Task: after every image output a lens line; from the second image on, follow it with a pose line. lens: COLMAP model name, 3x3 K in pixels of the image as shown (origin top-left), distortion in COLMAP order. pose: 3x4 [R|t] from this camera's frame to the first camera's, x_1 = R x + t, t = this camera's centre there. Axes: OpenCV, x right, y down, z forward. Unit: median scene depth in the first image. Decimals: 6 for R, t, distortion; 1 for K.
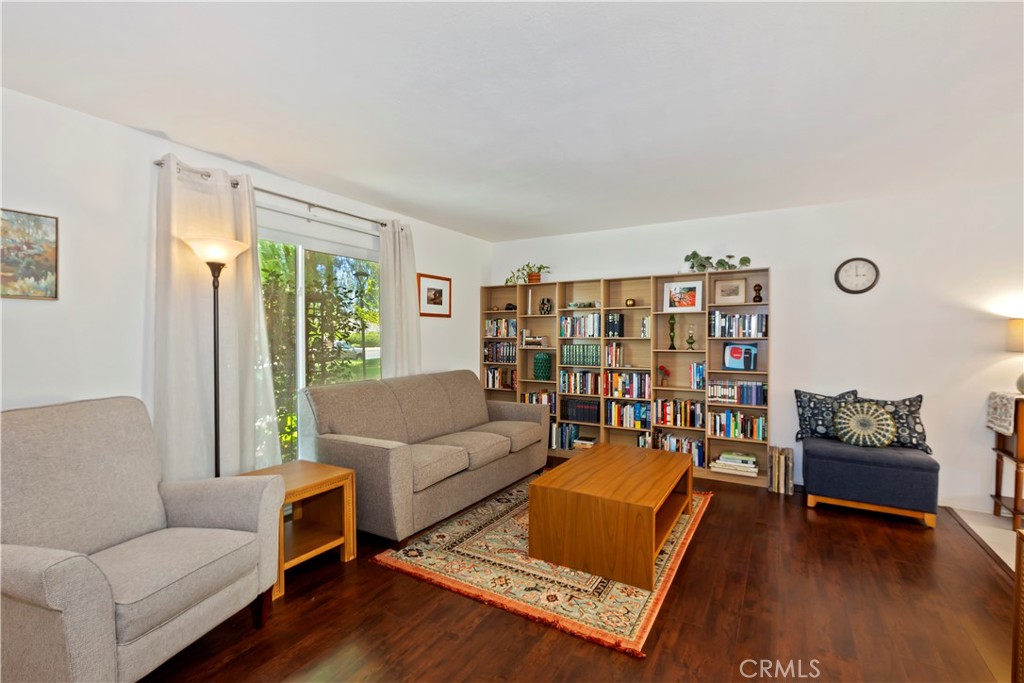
lens RADIAL K [[459.2, 0, 507.3], [0, 459.2, 343.0], [0, 0, 1]] dist [0.000007, -0.001150]
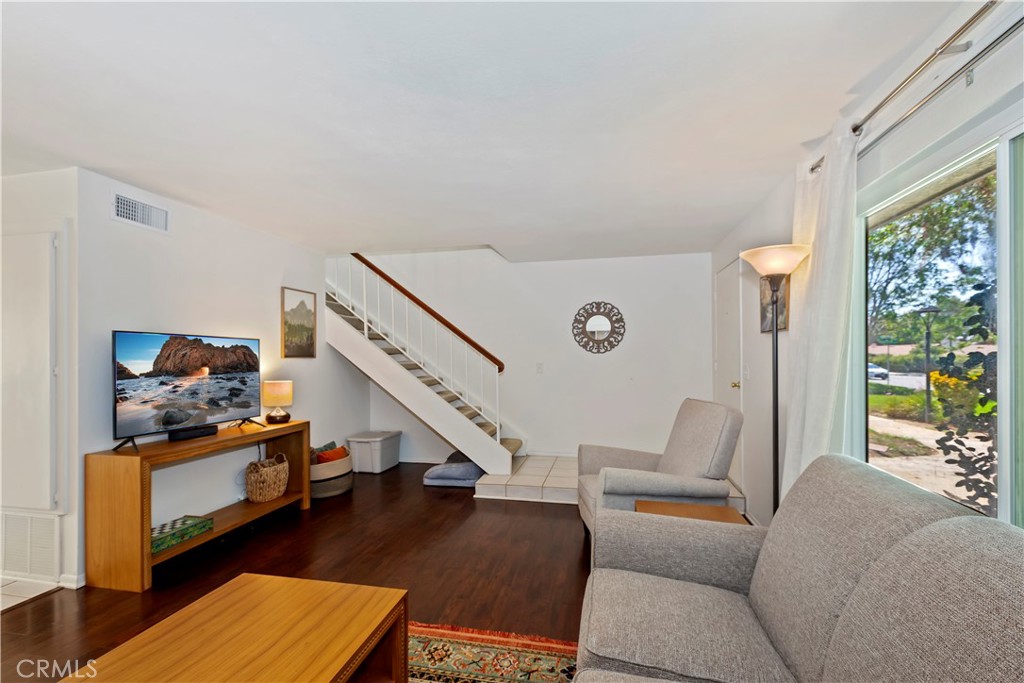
lens RADIAL K [[459.2, 0, 509.5], [0, 459.2, 355.8], [0, 0, 1]] dist [0.000007, -0.001150]
pose [[-0.946500, -0.005906, -0.322651, 0.112415], [-0.010826, 0.999851, 0.013456, -0.023438], [0.322523, 0.016229, -0.946423, 1.516530]]
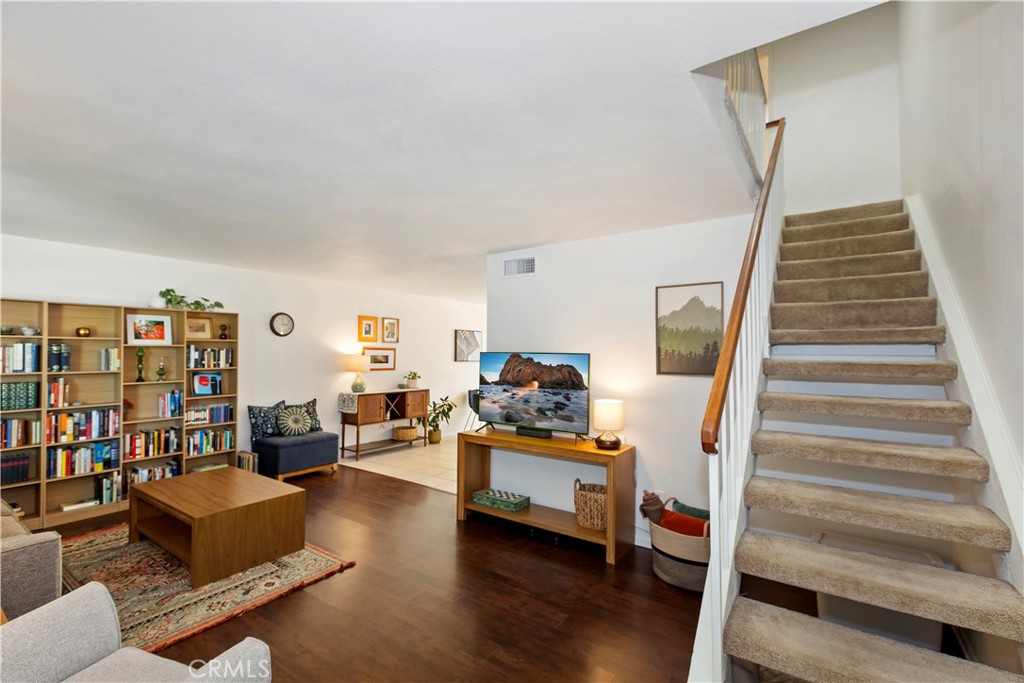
lens RADIAL K [[459.2, 0, 507.4], [0, 459.2, 350.6], [0, 0, 1]] dist [0.000007, -0.001150]
pose [[0.076217, 0.002015, 0.997089, -0.875146], [0.016518, 0.999858, -0.003284, -0.056192], [-0.996954, 0.016721, 0.076173, 0.190661]]
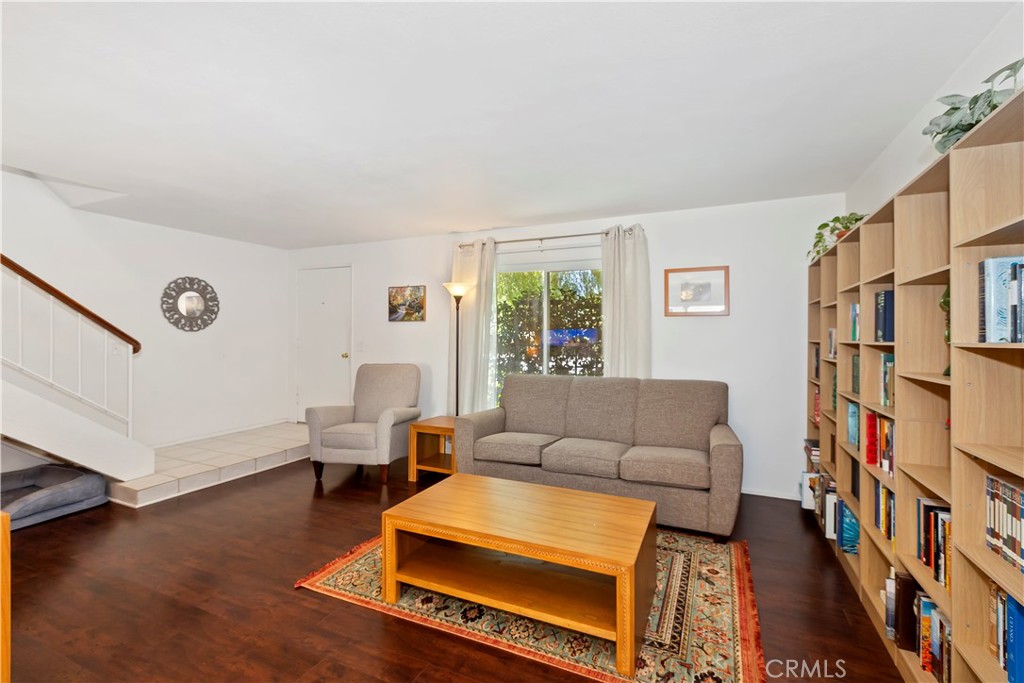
lens RADIAL K [[459.2, 0, 515.8], [0, 459.2, 334.9], [0, 0, 1]] dist [0.000007, -0.001150]
pose [[0.114170, -0.007667, -0.993432, 1.052556], [-0.022406, 0.999696, -0.010290, -0.009393], [0.993209, 0.023433, 0.113964, 0.930742]]
